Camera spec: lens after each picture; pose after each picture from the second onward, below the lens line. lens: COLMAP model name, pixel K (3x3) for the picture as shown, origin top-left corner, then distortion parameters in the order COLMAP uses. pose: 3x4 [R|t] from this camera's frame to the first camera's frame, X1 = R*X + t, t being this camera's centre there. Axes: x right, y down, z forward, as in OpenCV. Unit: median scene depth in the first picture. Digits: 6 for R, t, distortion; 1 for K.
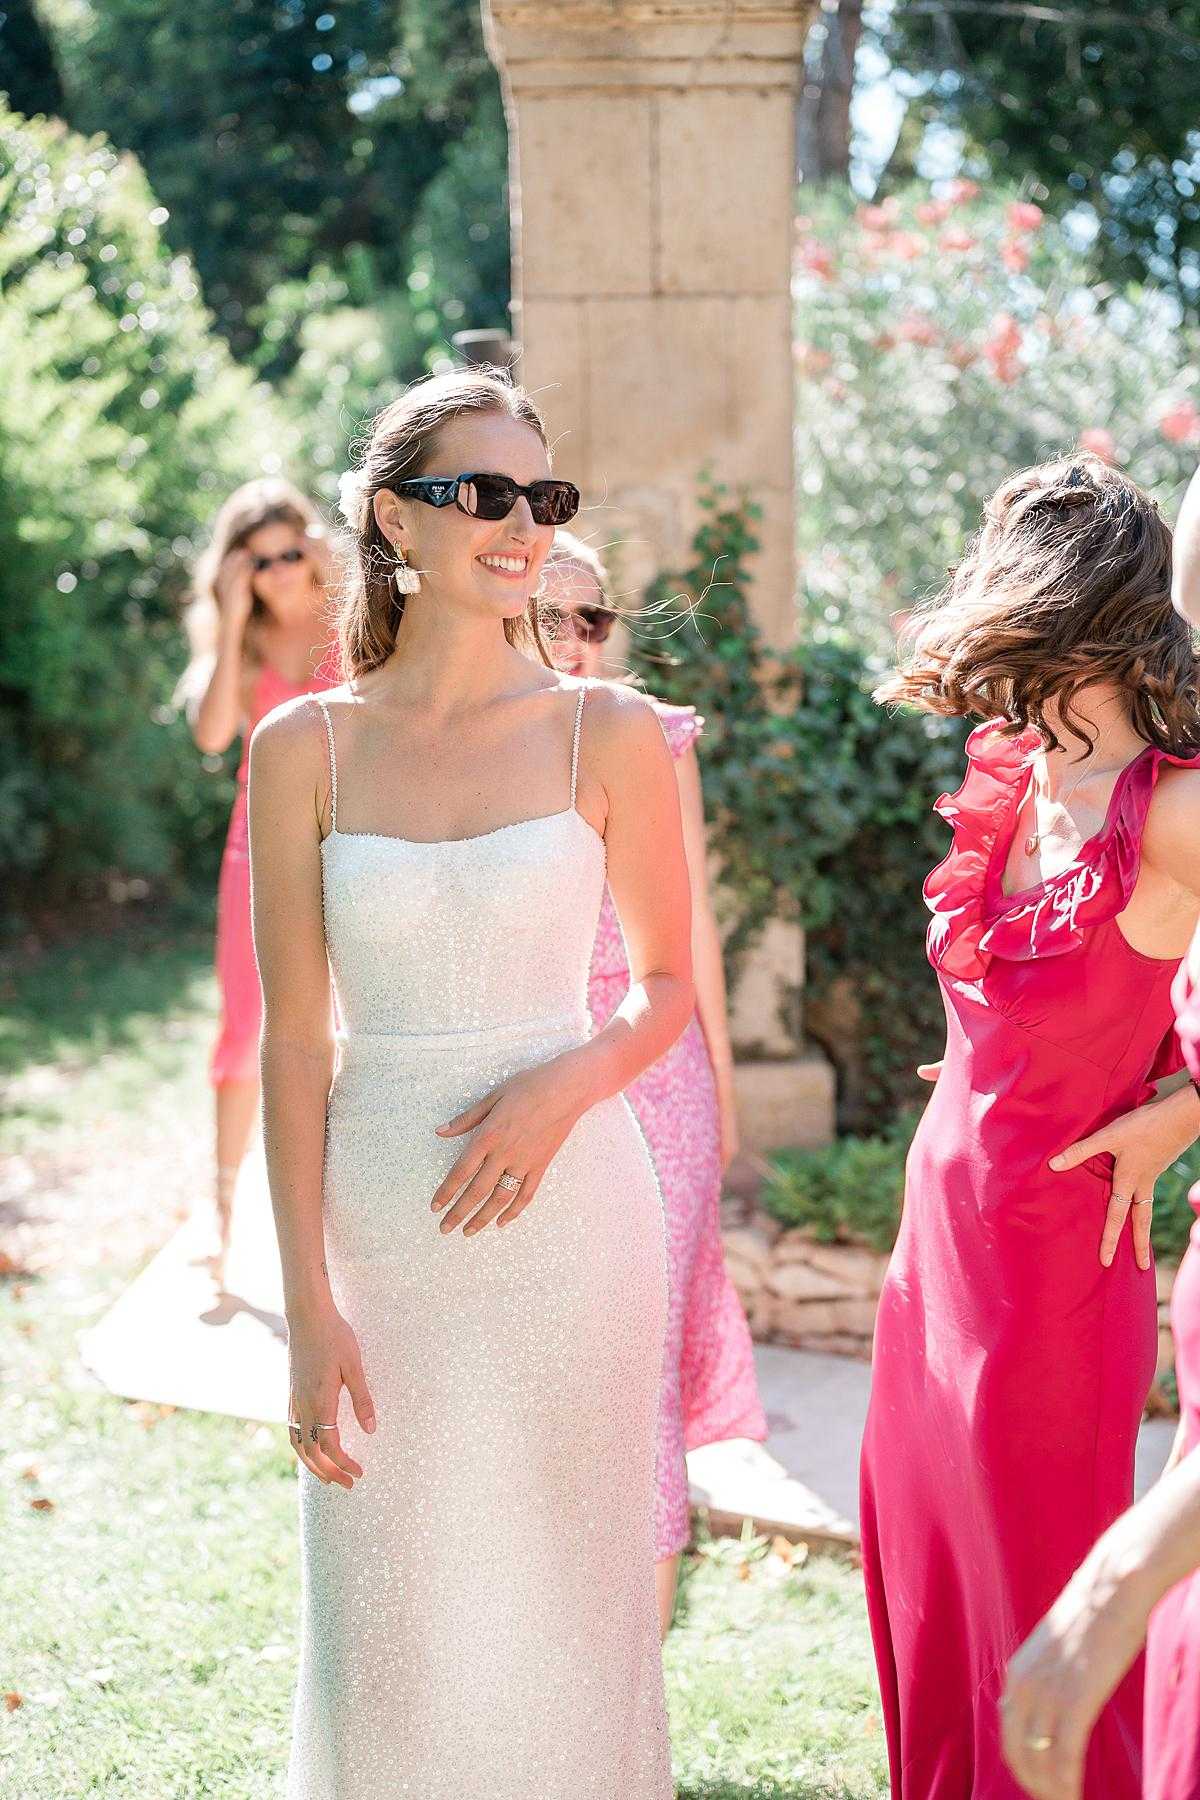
lens RADIAL K [[2758.4, 0, 600.0], [0, 2758.4, 900.0], [0, 0, 1]] dist [0.007621, -0.024991]
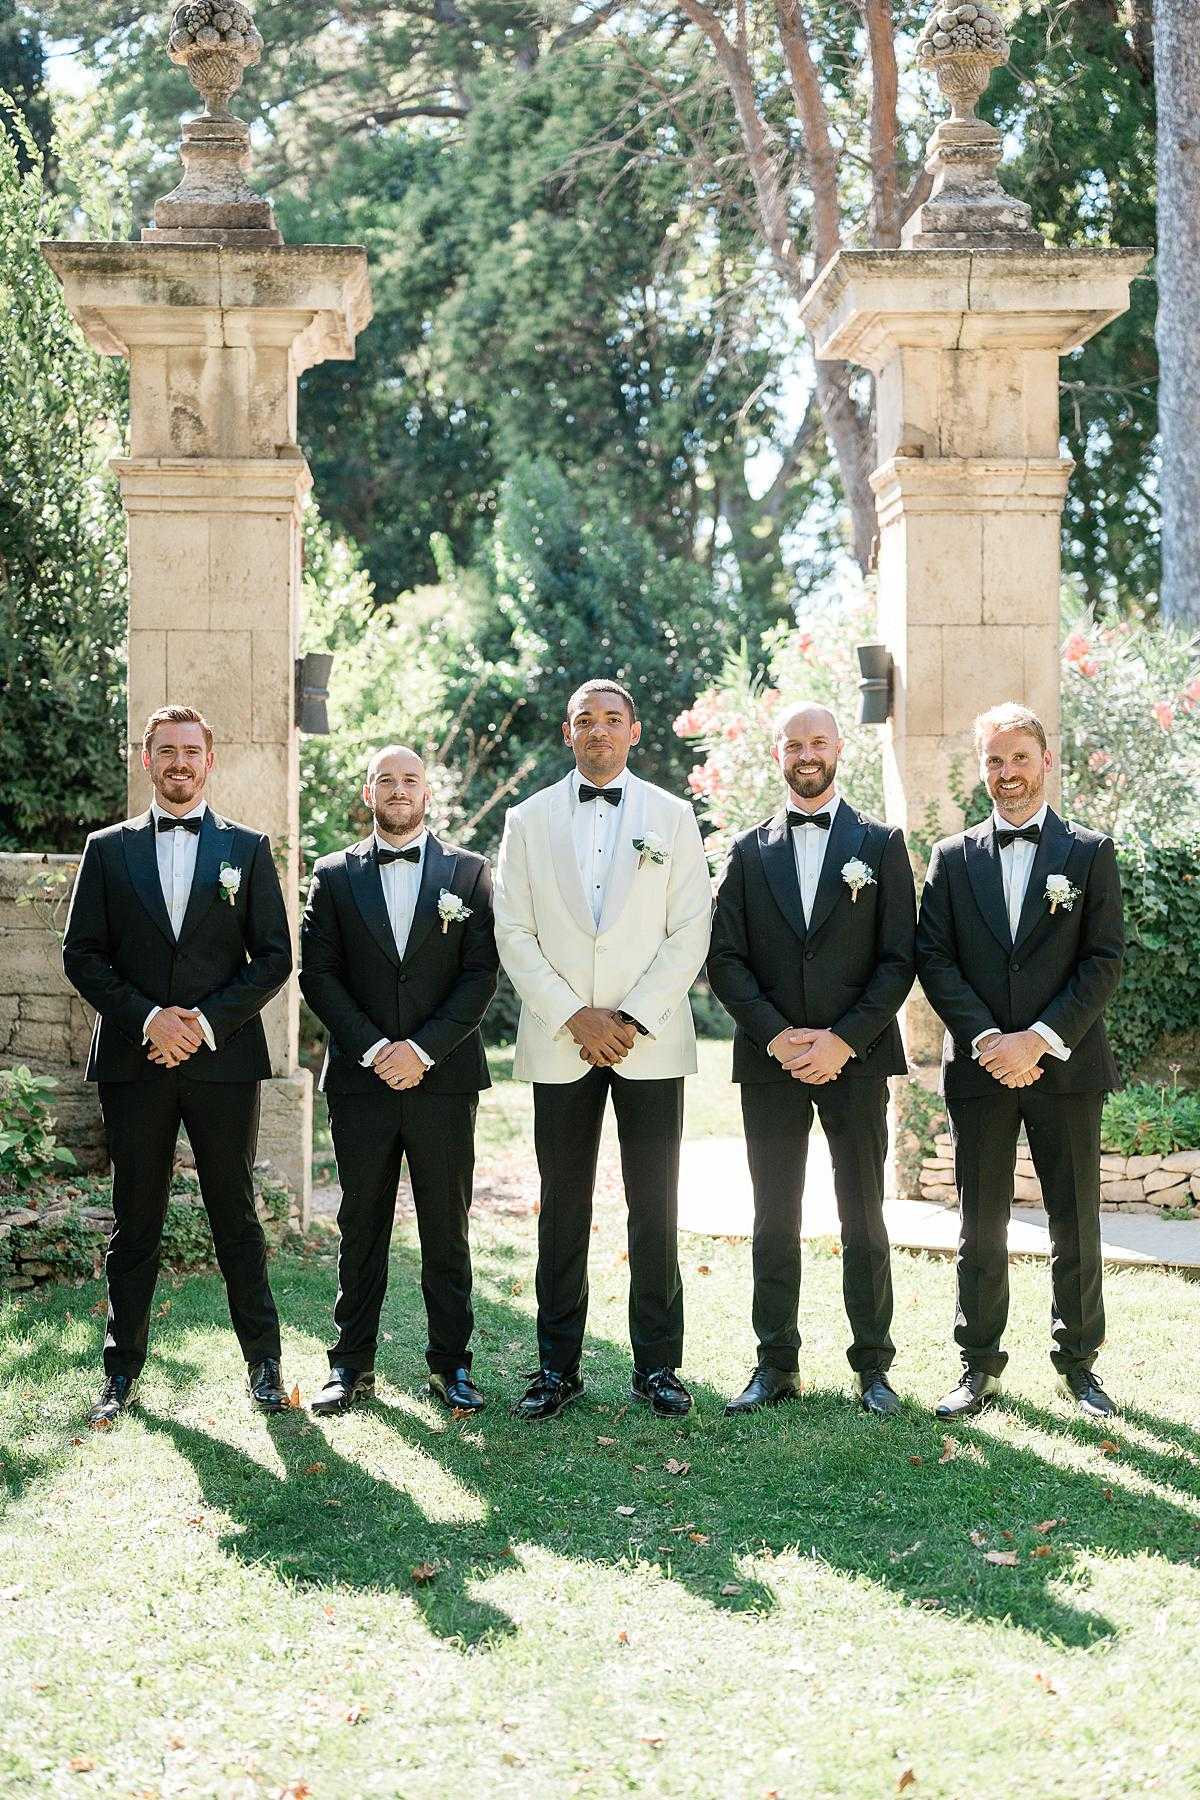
lens RADIAL K [[2758.4, 0, 600.0], [0, 2758.4, 900.0], [0, 0, 1]] dist [0.007621, -0.024991]
pose [[0.998638, 0.008219, 0.051530, -0.313483], [-0.003621, 0.996052, -0.088695, 0.114884], [-0.052055, 0.088387, 0.994725, -0.733322]]
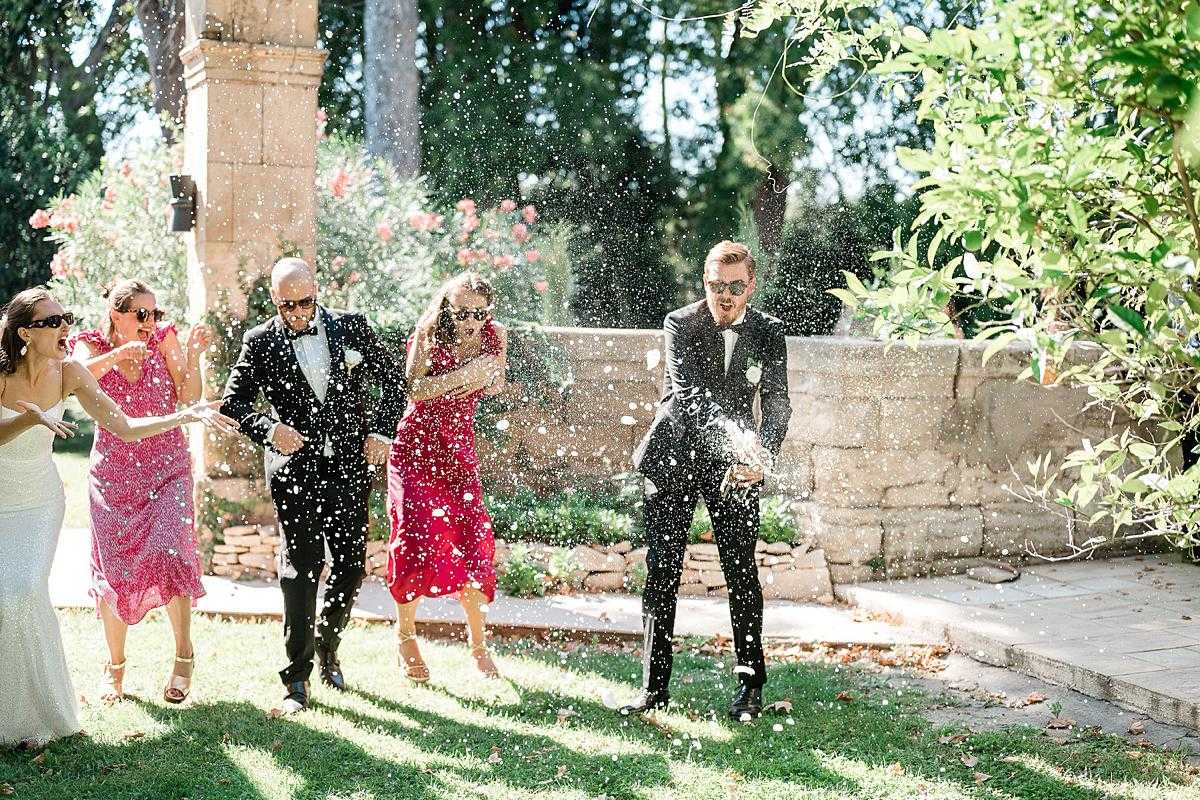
lens RADIAL K [[1838.9, 0, 600.0], [0, 1838.9, 400.0], [0, 0, 1]] dist [0.007621, -0.024991]
pose [[0.925503, 0.014297, 0.378470, -0.319715], [0.009495, 0.998097, -0.060923, 0.096079], [-0.378621, 0.059978, 0.923607, -0.628481]]
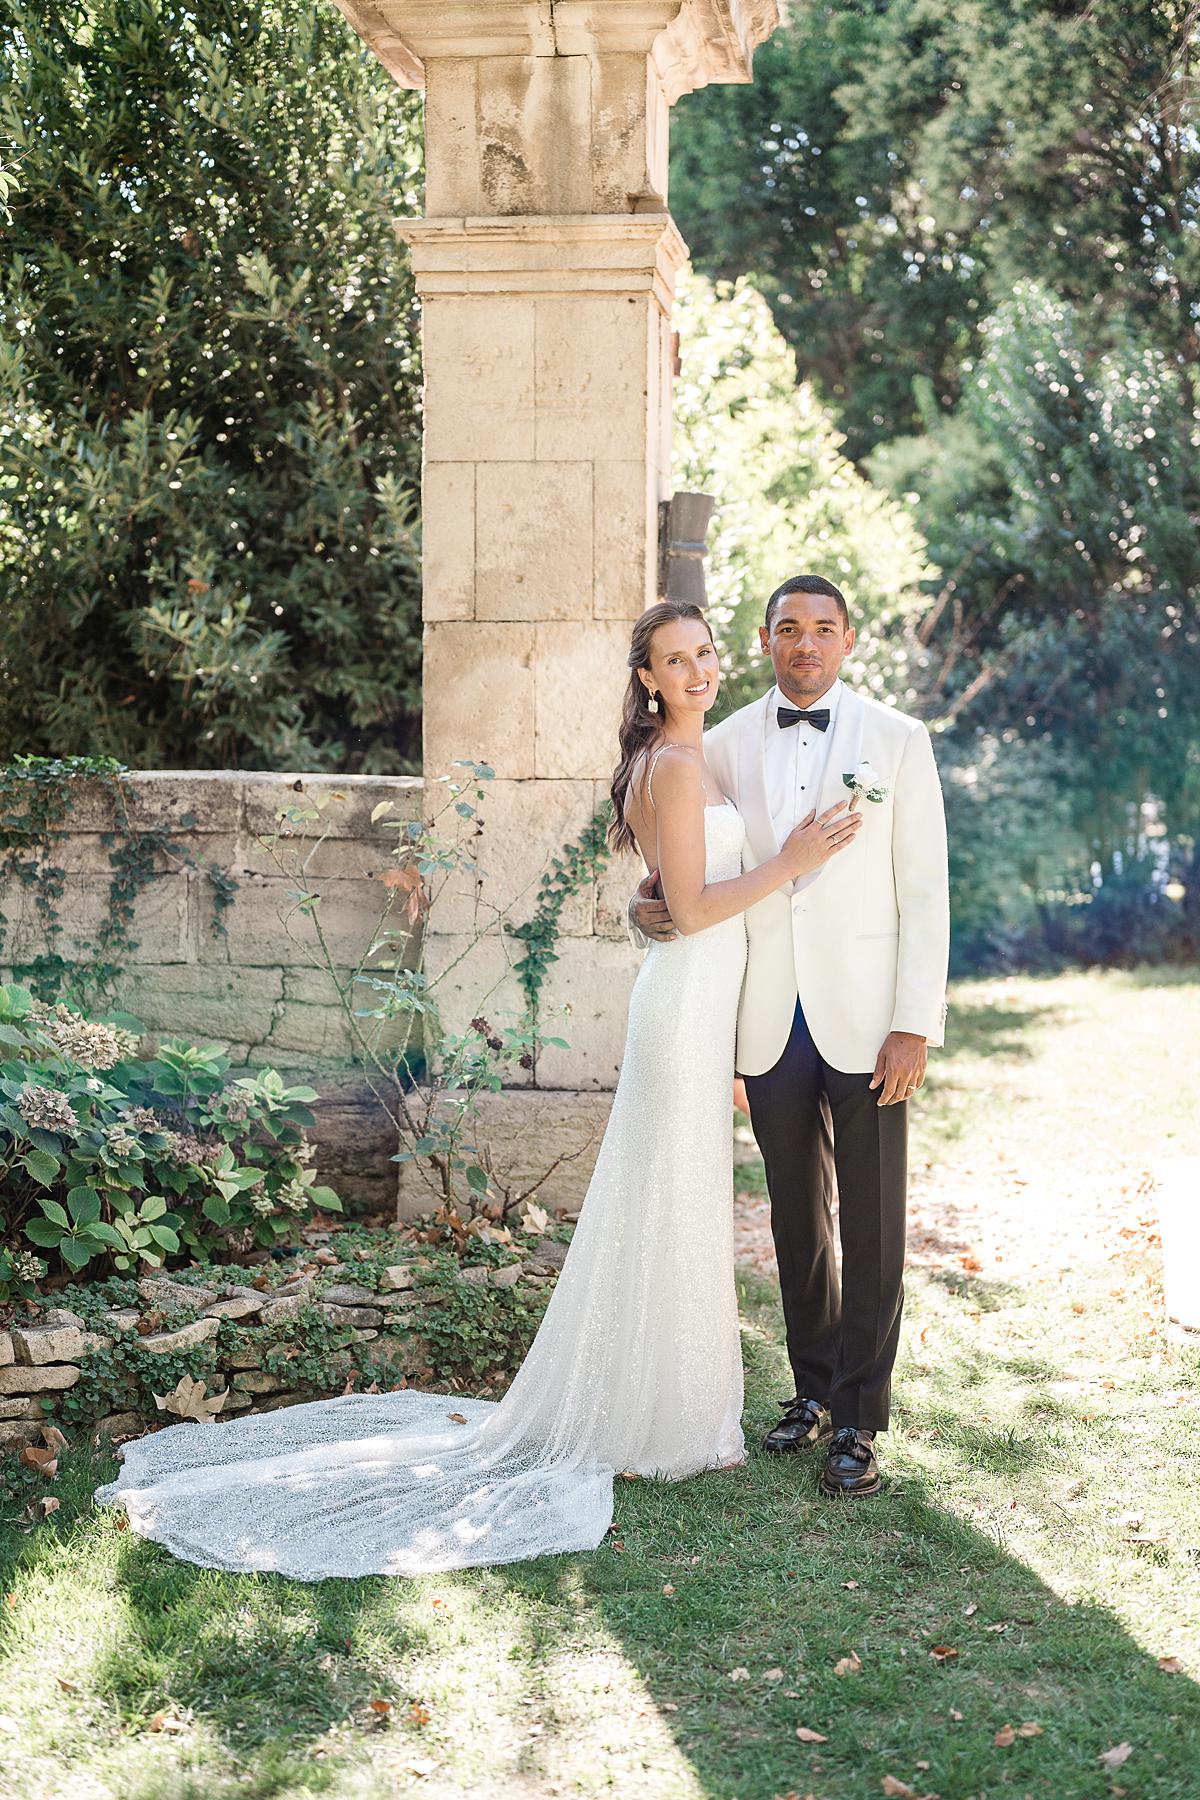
lens RADIAL K [[2740.6, 0, 600.0], [0, 2740.6, 900.0], [0, 0, 1]] dist [-0.044502, 0.201611]
pose [[0.991370, 0.019754, -0.129600, -0.279999], [-0.025030, 0.998918, -0.039209, 0.035866], [0.128685, 0.042114, 0.990791, -0.208775]]
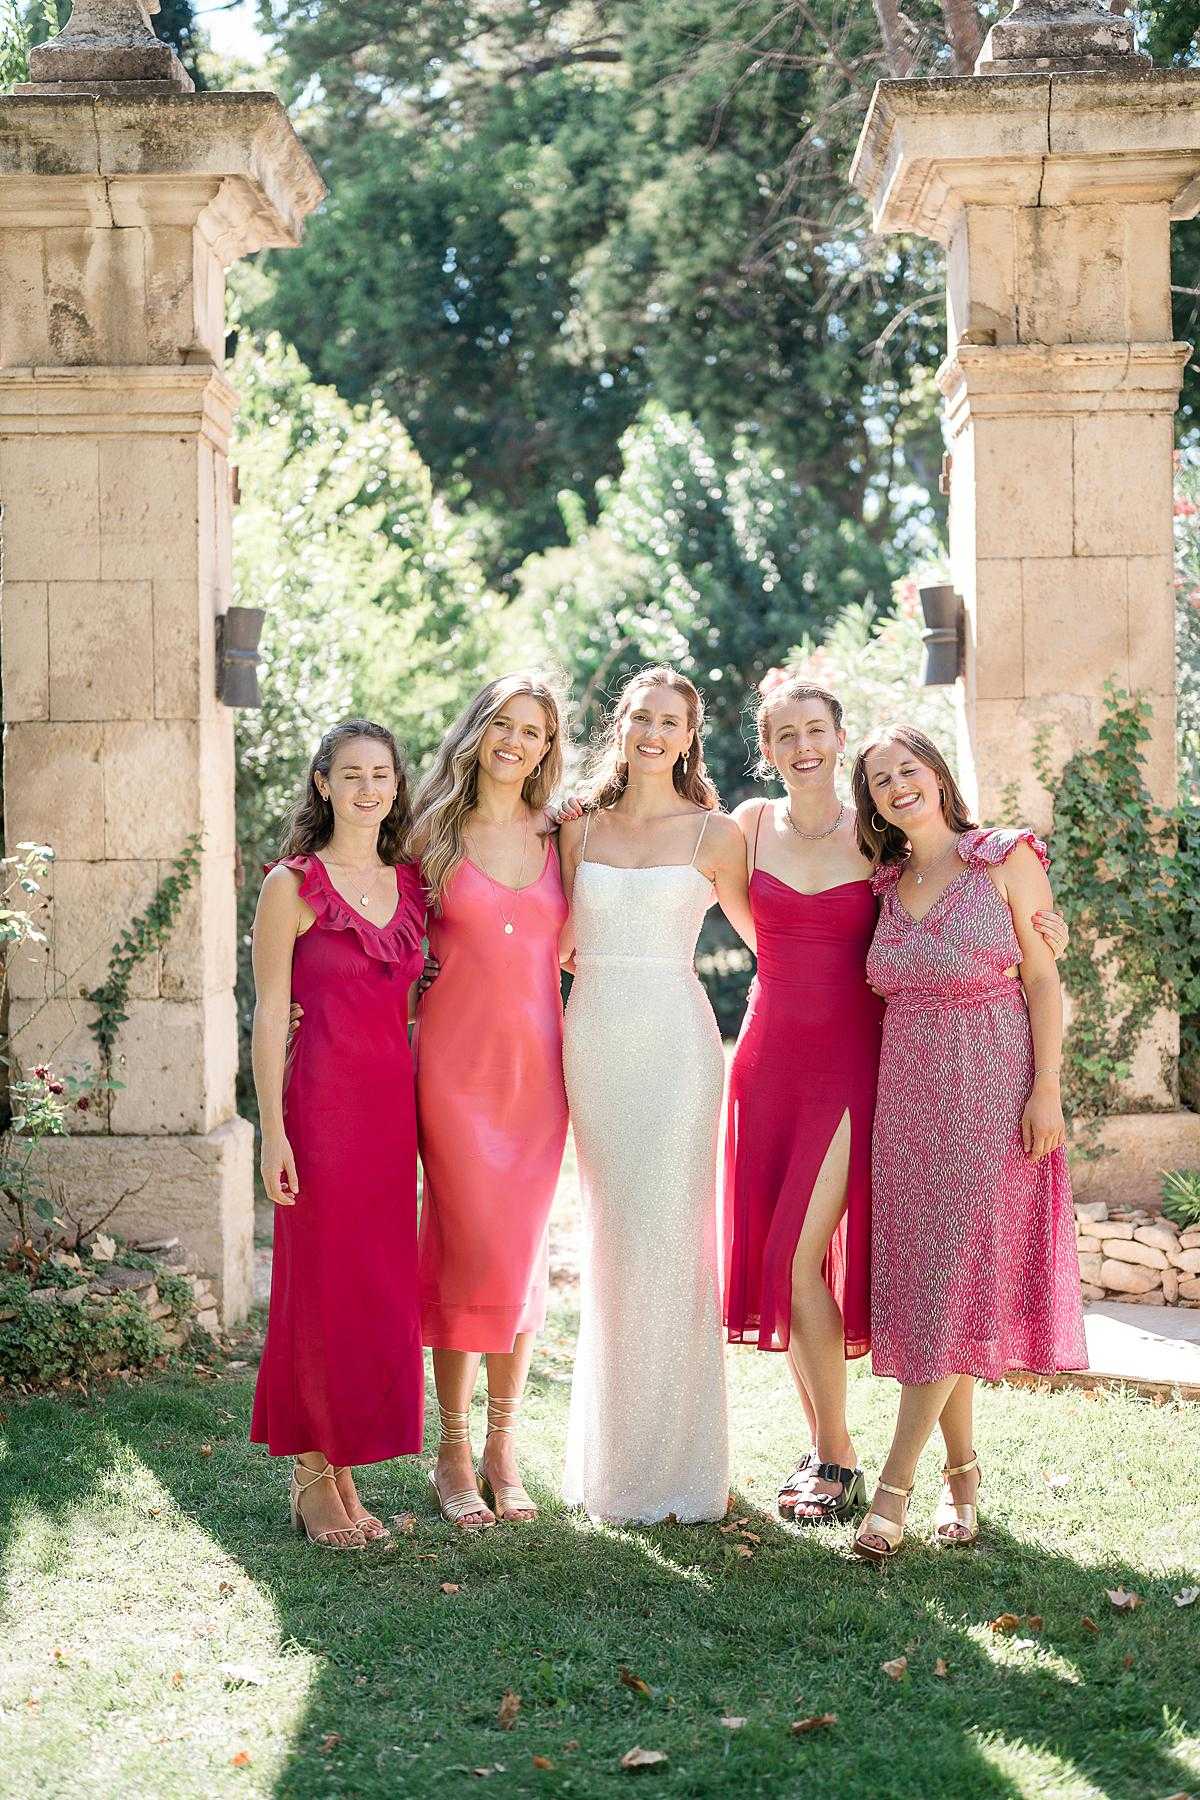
lens RADIAL K [[2758.4, 0, 600.0], [0, 2758.4, 900.0], [0, 0, 1]] dist [0.007621, -0.024991]
pose [[0.999449, -0.000141, -0.033203, -0.171853], [-0.002512, 0.996803, -0.079855, 0.065560], [0.033108, 0.079895, 0.996253, -0.382525]]
